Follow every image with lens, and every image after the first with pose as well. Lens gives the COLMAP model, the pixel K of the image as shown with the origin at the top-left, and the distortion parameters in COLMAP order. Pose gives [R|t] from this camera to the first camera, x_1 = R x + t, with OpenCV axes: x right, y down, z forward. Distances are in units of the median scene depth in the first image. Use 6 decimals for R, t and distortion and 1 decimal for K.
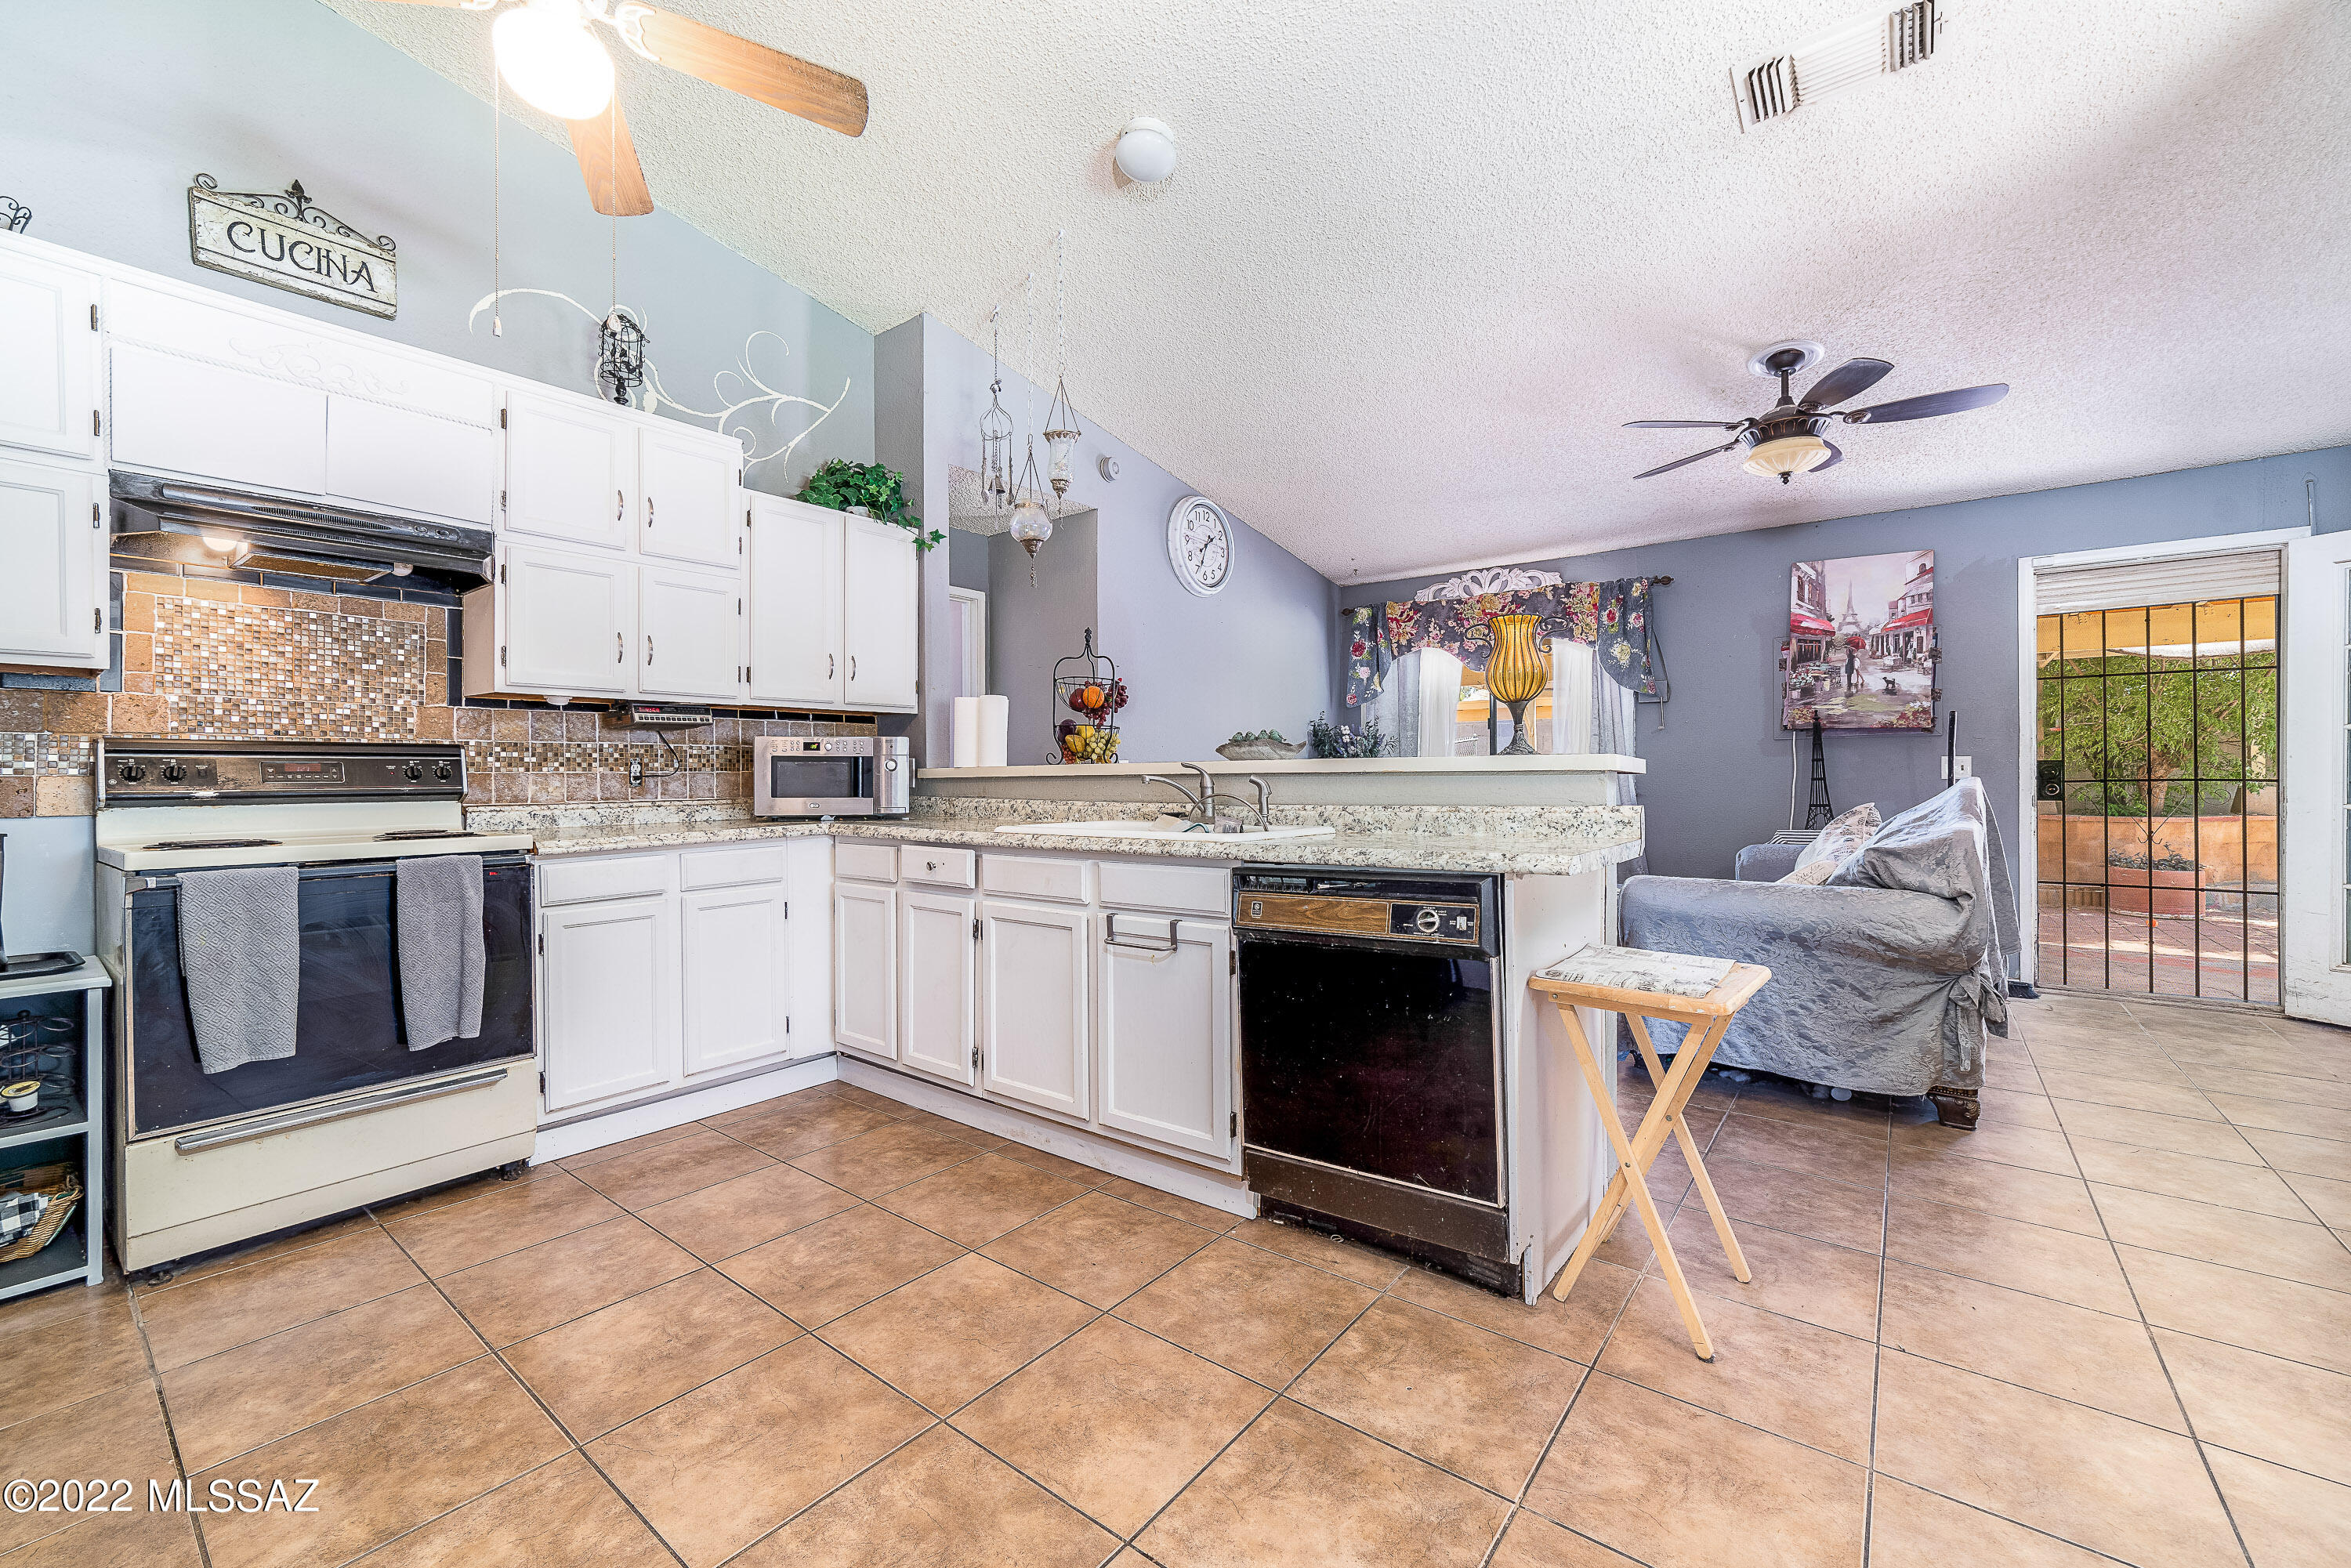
lens RADIAL K [[956.4, 0, 1171.1], [0, 956.4, 776.3], [0, 0, 1]] dist [-0.026885, 0.012080]
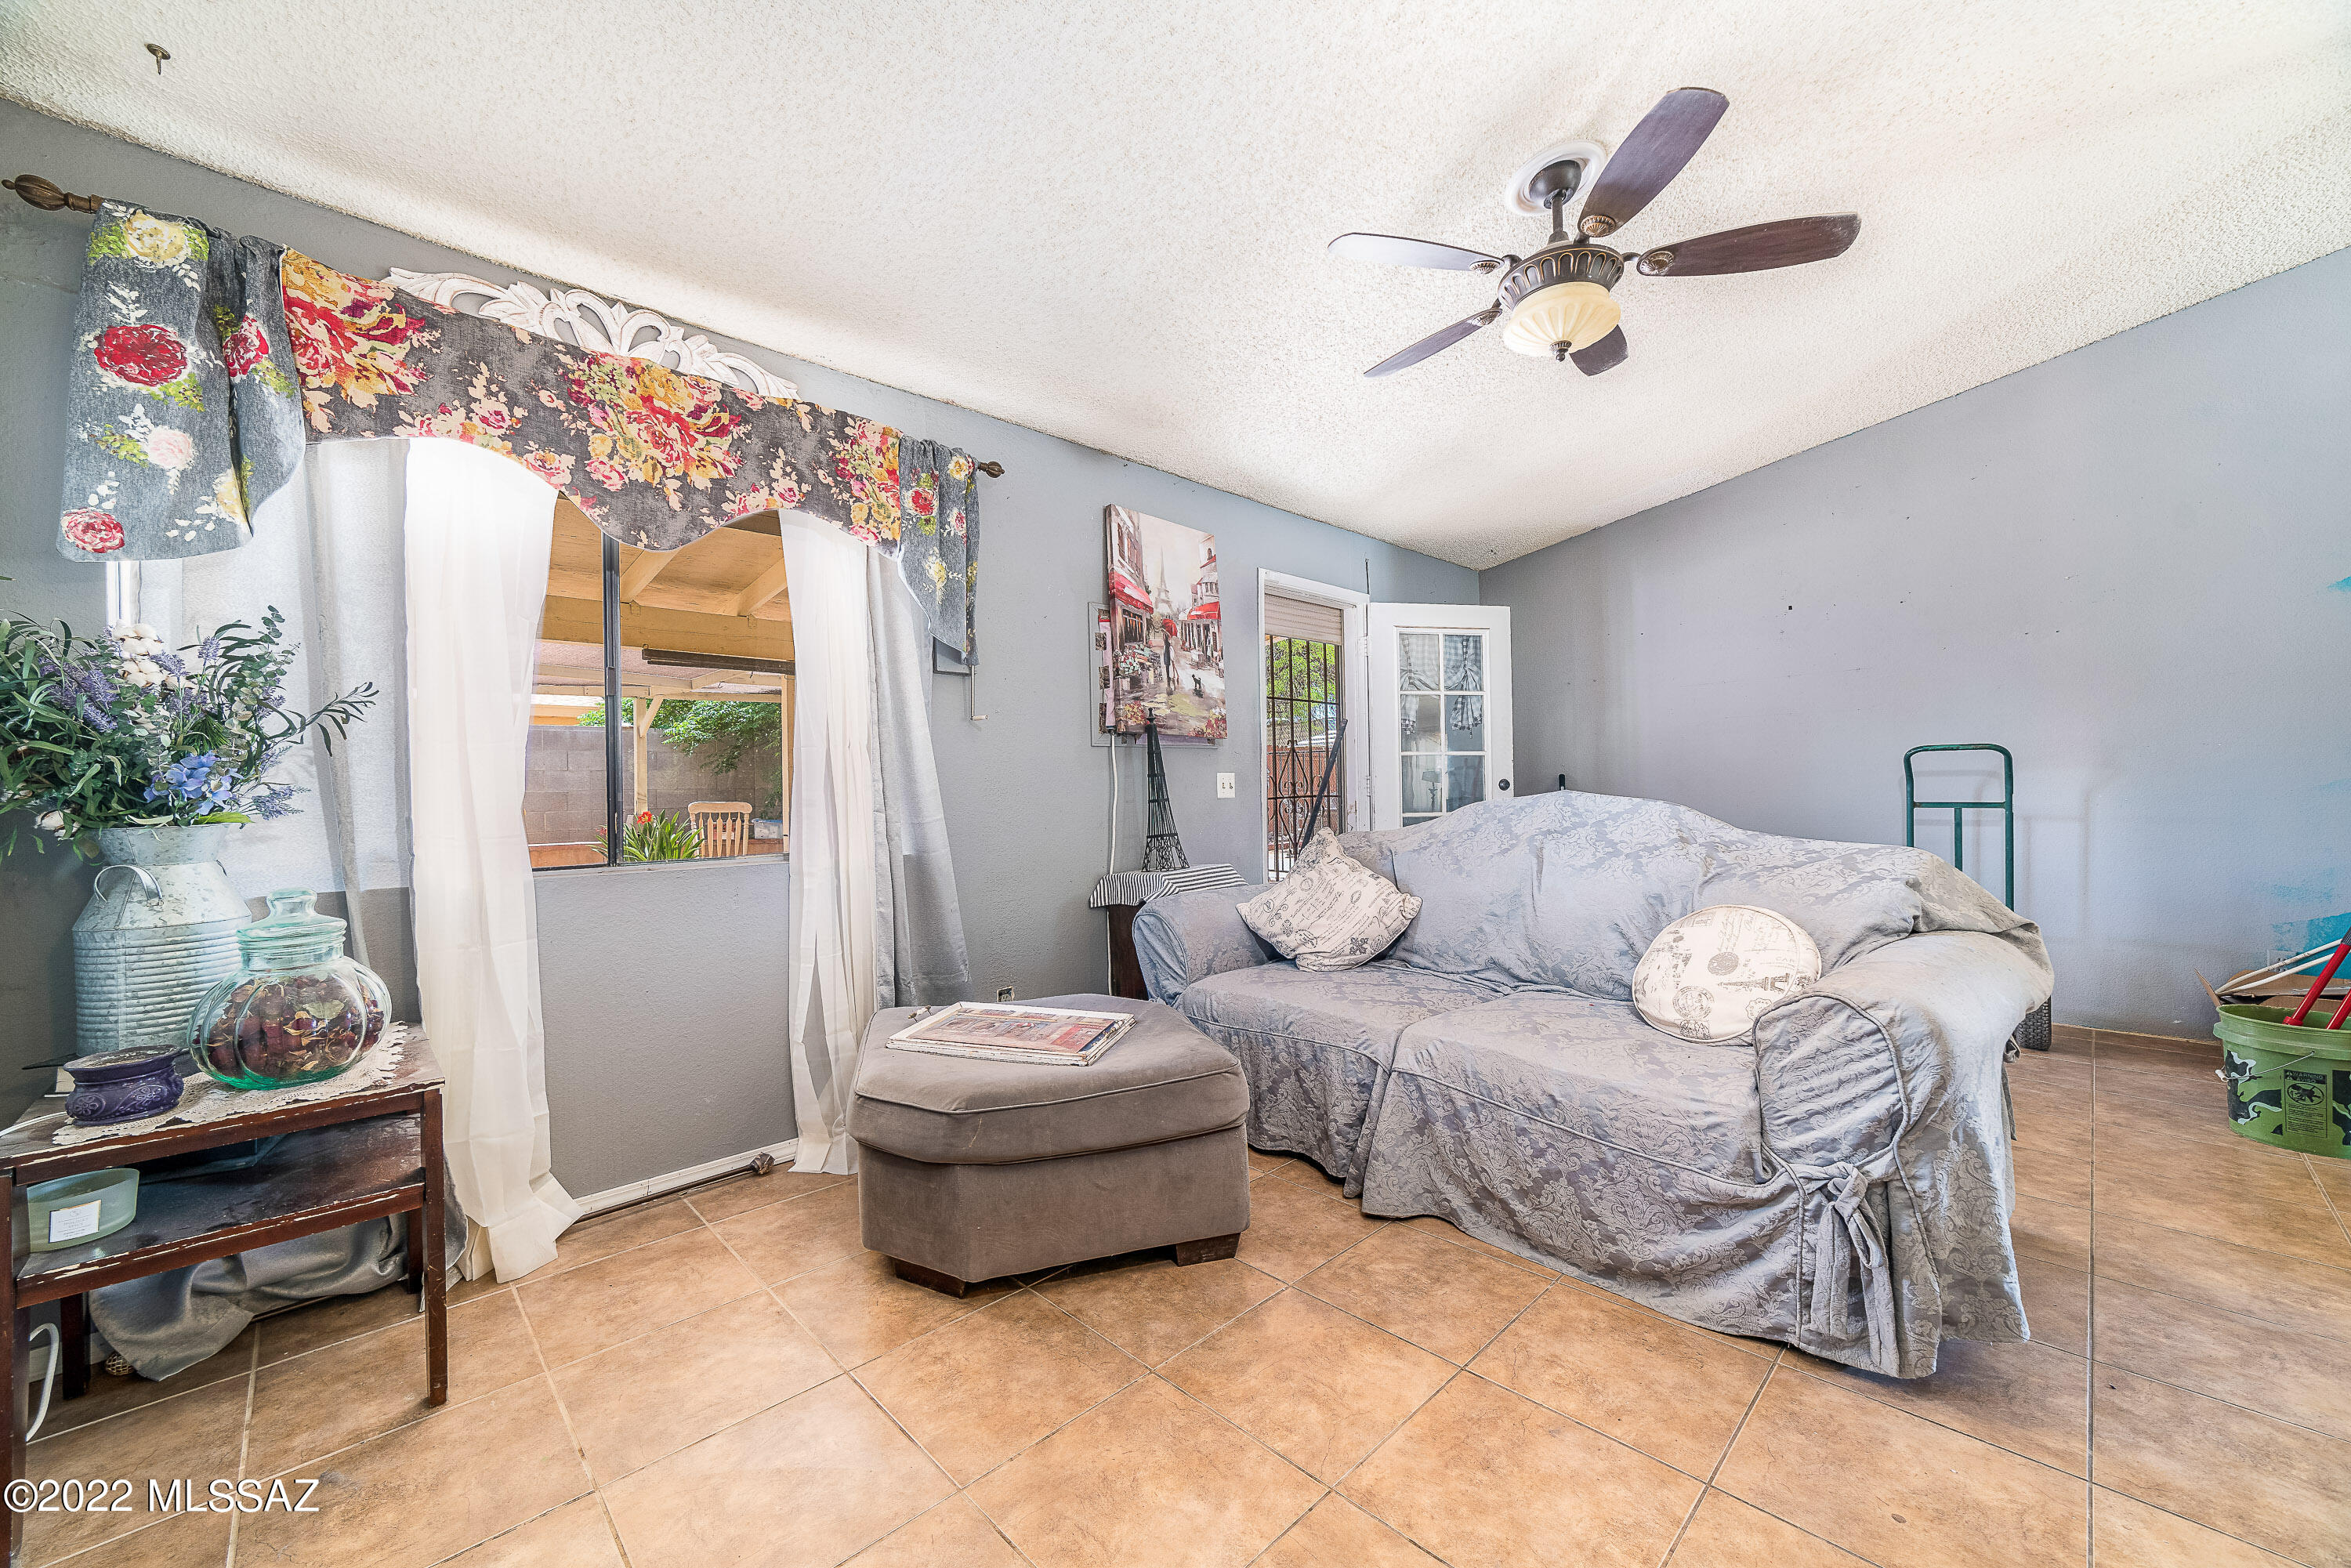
lens RADIAL K [[920.2, 0, 1177.3], [0, 920.2, 791.7], [0, 0, 1]] dist [-0.023966, 0.010522]
pose [[0.118784, 0.000186, 0.992920, -0.046794], [0.018925, 0.999818, -0.002451, -0.002135], [-0.992740, 0.019082, 0.118758, 1.116534]]
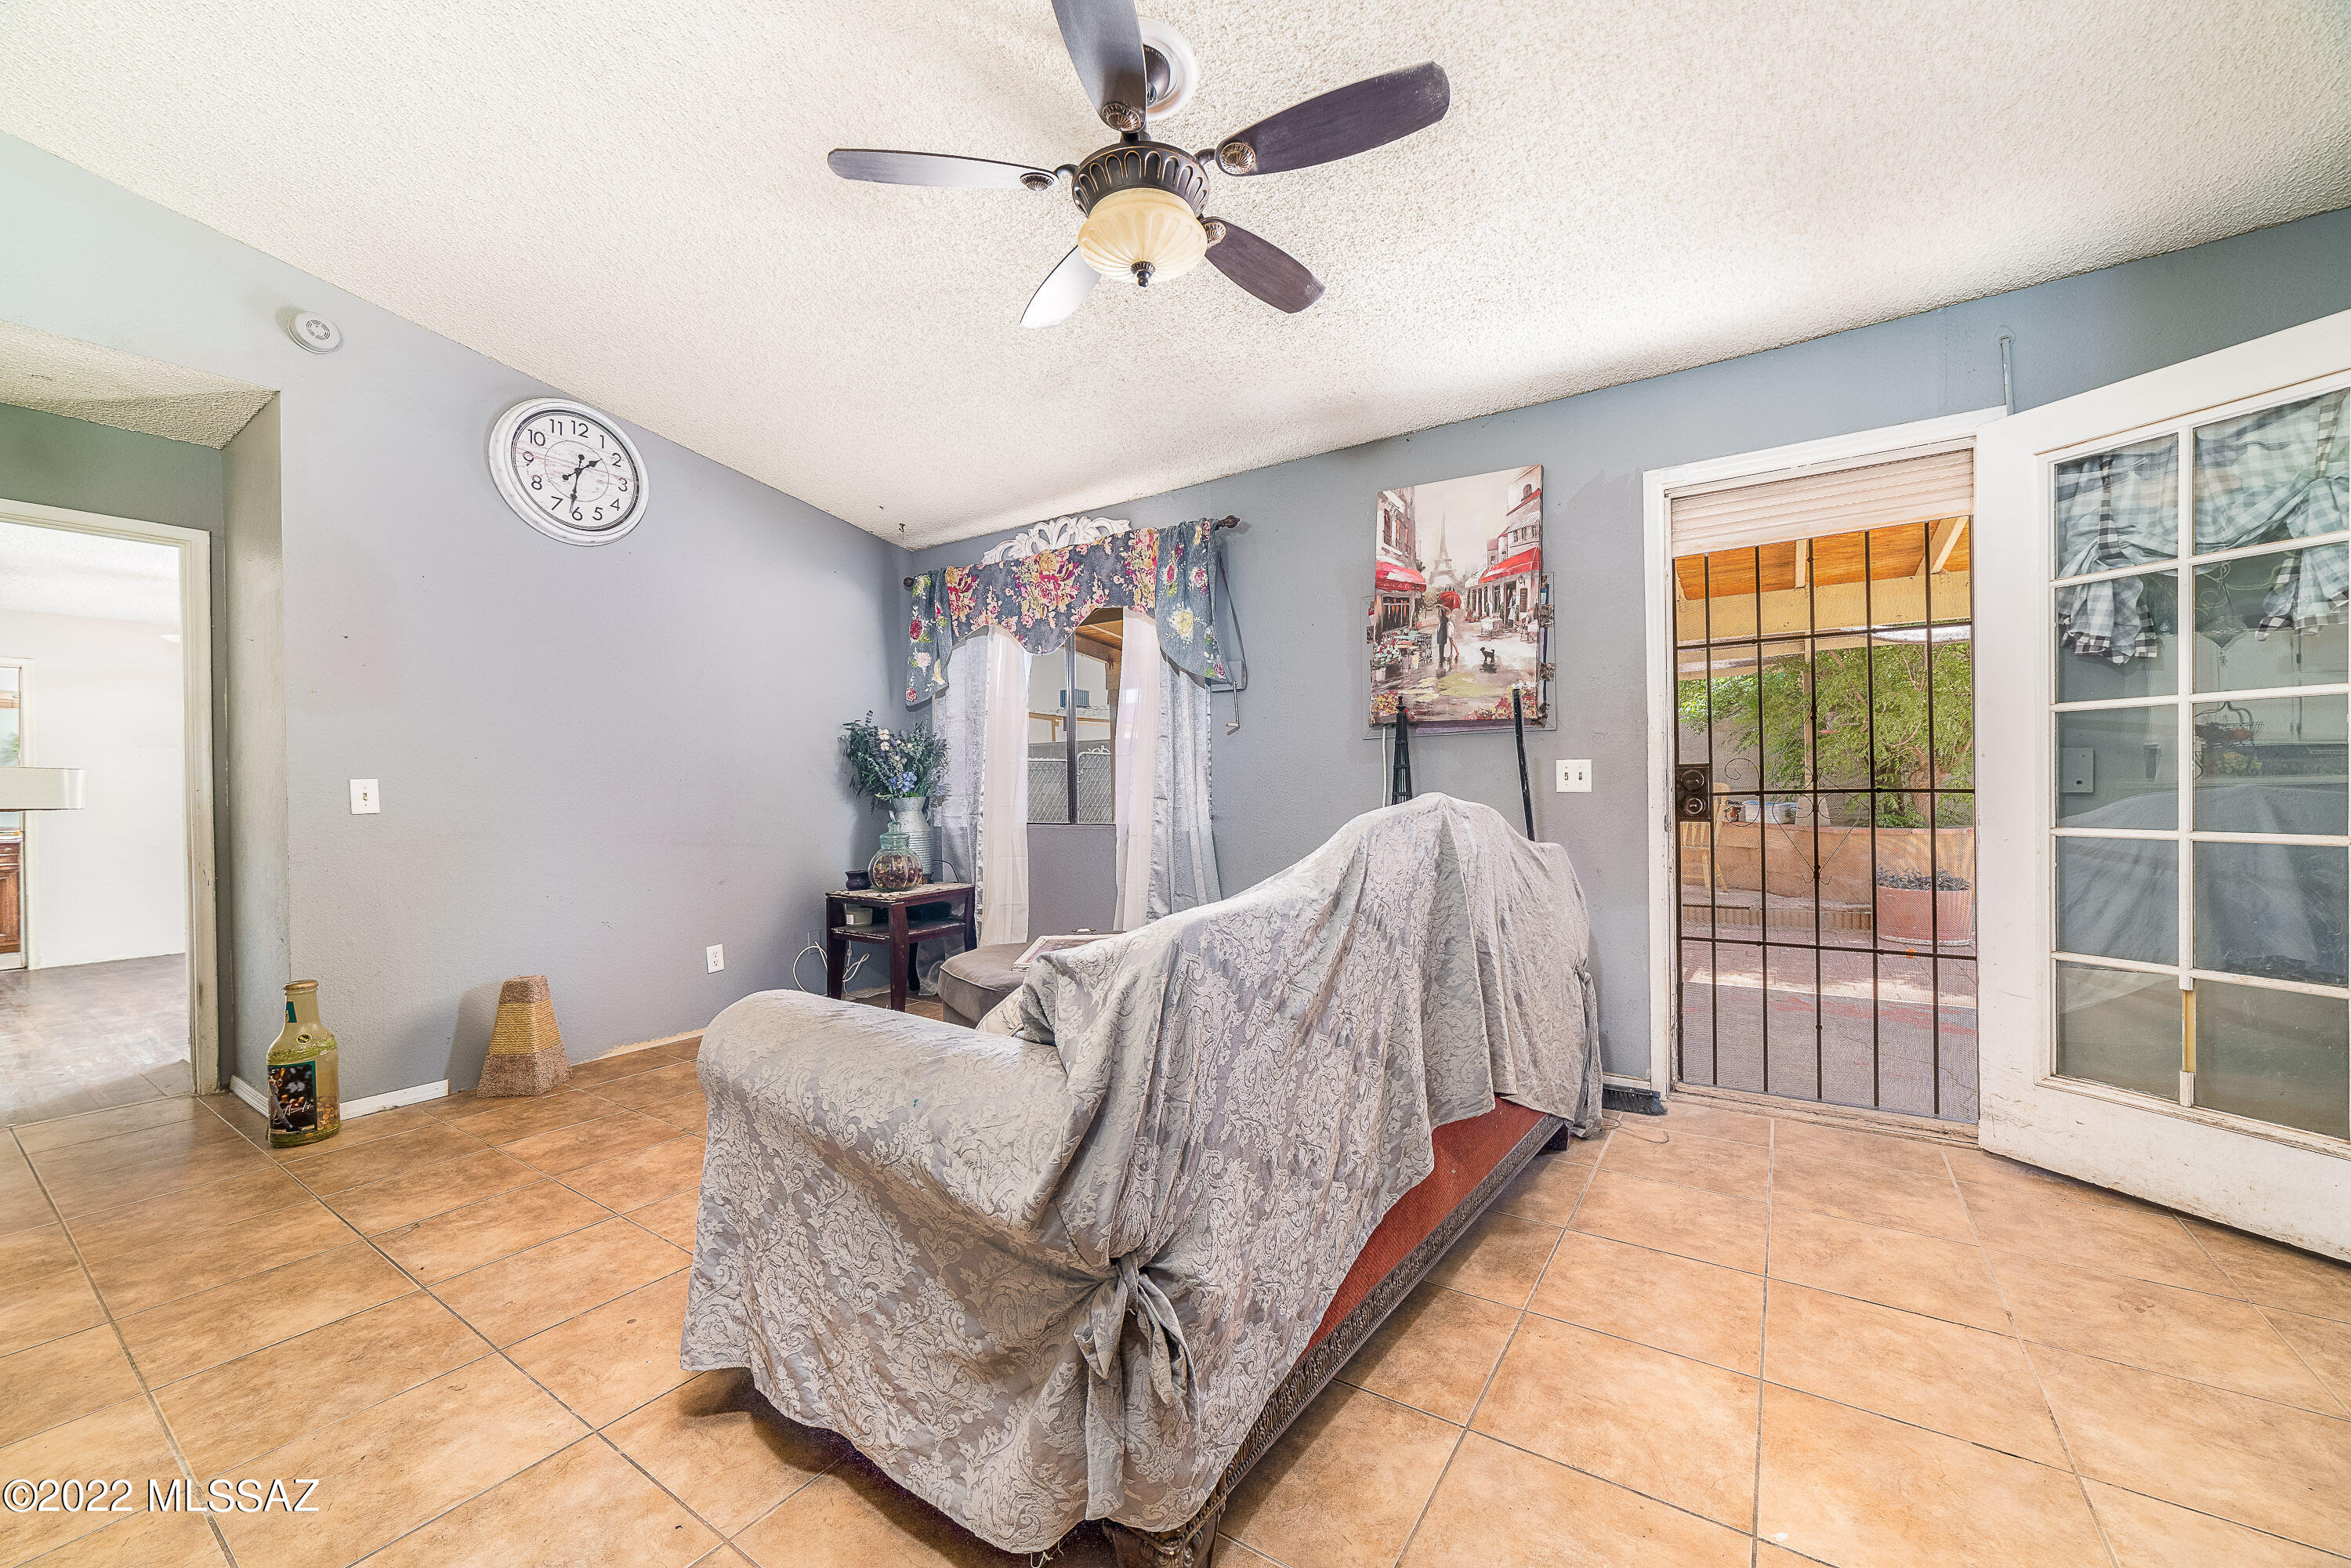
lens RADIAL K [[920.2, 0, 1177.3], [0, 920.2, 791.7], [0, 0, 1]] dist [-0.023966, 0.010522]
pose [[0.997193, -0.012459, 0.073836, 0.578829], [0.012285, 0.999921, 0.002812, -0.003286], [-0.073866, -0.001897, 0.997266, 0.409968]]
